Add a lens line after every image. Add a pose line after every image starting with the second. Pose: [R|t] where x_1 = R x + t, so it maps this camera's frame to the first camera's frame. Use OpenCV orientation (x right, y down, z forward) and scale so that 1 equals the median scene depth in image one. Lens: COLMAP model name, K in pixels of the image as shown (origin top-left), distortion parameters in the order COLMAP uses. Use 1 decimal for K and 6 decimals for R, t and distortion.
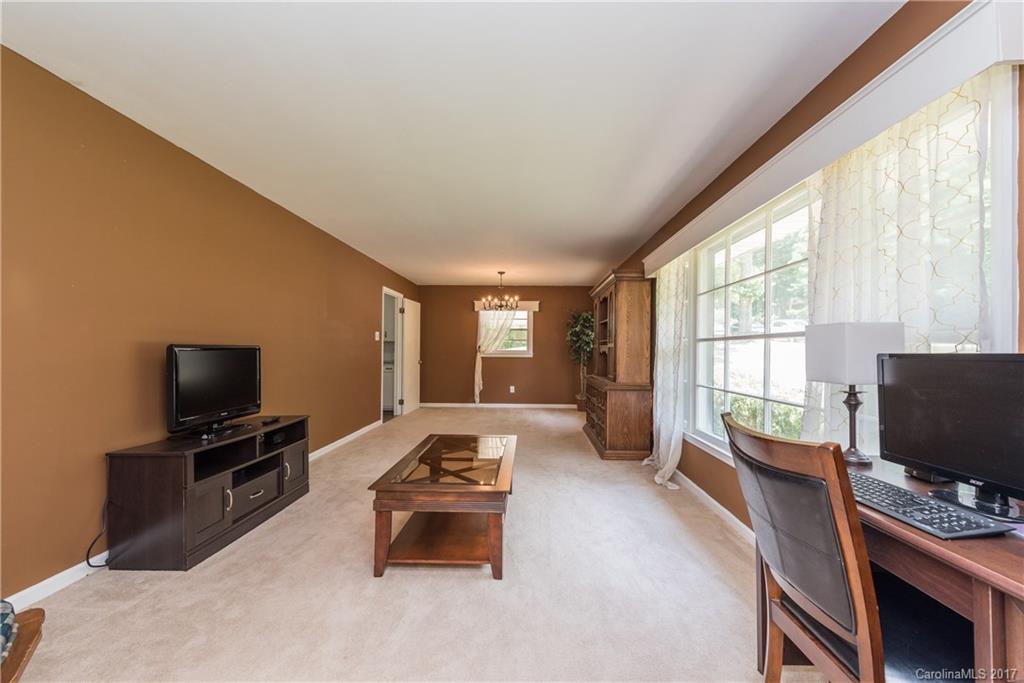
lens RADIAL K [[400.6, 0, 514.9], [0, 400.6, 348.4], [0, 0, 1]] dist [0.008080, -0.002426]
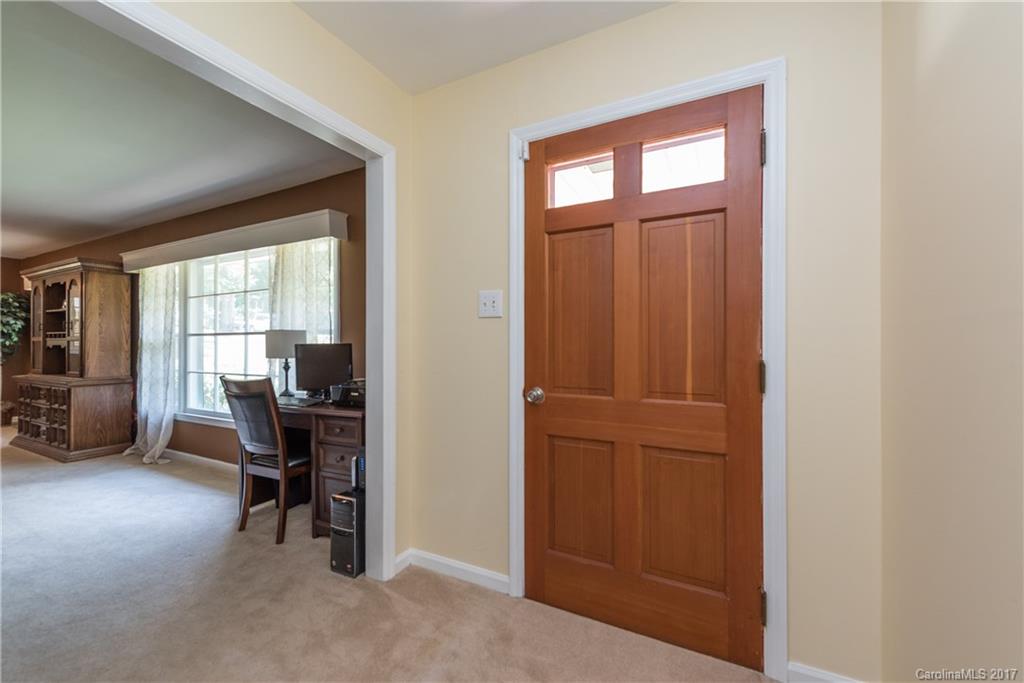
lens RADIAL K [[400.6, 0, 514.7], [0, 400.6, 343.5], [0, 0, 1]] dist [0.008080, -0.002426]
pose [[0.416377, -0.005456, 0.909176, -0.225852], [0.001098, 0.999984, 0.005498, 0.000128], [-0.909191, -0.001291, 0.416377, -0.379201]]
